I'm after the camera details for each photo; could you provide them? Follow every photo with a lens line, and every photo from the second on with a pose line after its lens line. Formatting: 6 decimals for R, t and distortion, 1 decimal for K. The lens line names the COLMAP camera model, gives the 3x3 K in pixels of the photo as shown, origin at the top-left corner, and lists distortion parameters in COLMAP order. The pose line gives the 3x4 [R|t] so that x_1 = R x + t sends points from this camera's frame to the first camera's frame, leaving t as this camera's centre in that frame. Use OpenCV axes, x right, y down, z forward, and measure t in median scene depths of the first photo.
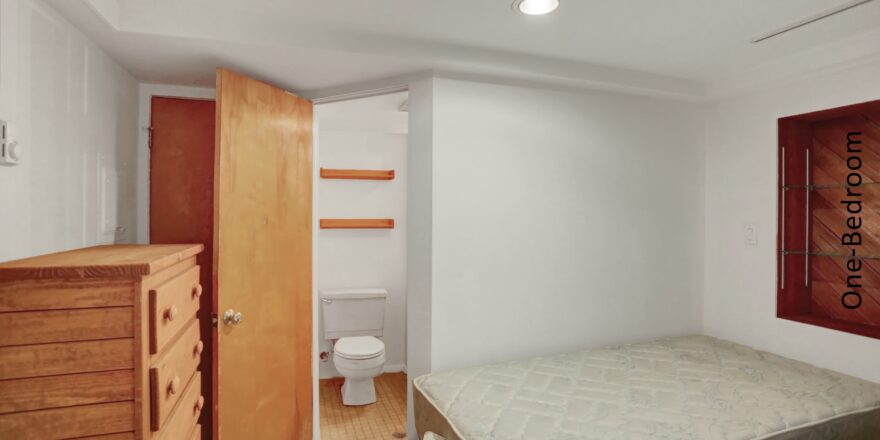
lens RADIAL K [[442.5, 0, 443.9], [0, 442.5, 209.9], [0, 0, 1]] dist [-0.035110, 0.000178]
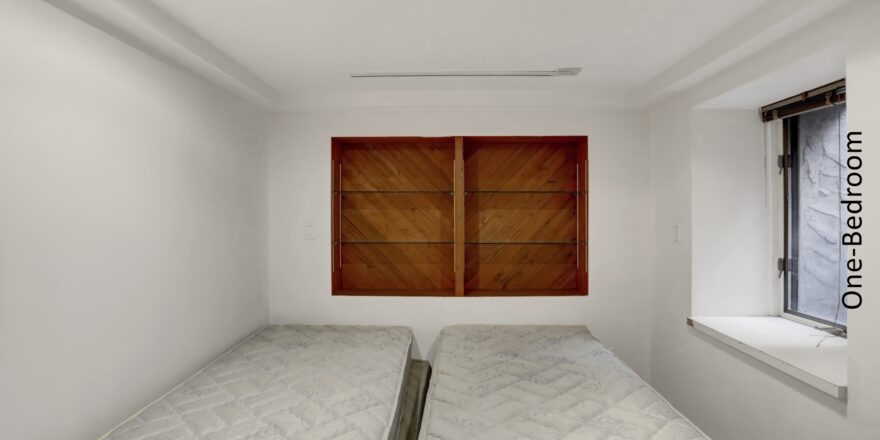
lens RADIAL K [[442.5, 0, 443.9], [0, 442.5, 209.9], [0, 0, 1]] dist [-0.035110, 0.000178]
pose [[0.354973, -0.001679, 0.934875, -0.323729], [-0.001271, 0.999997, 0.002279, -0.003456], [-0.934876, -0.001997, 0.354970, 0.249840]]
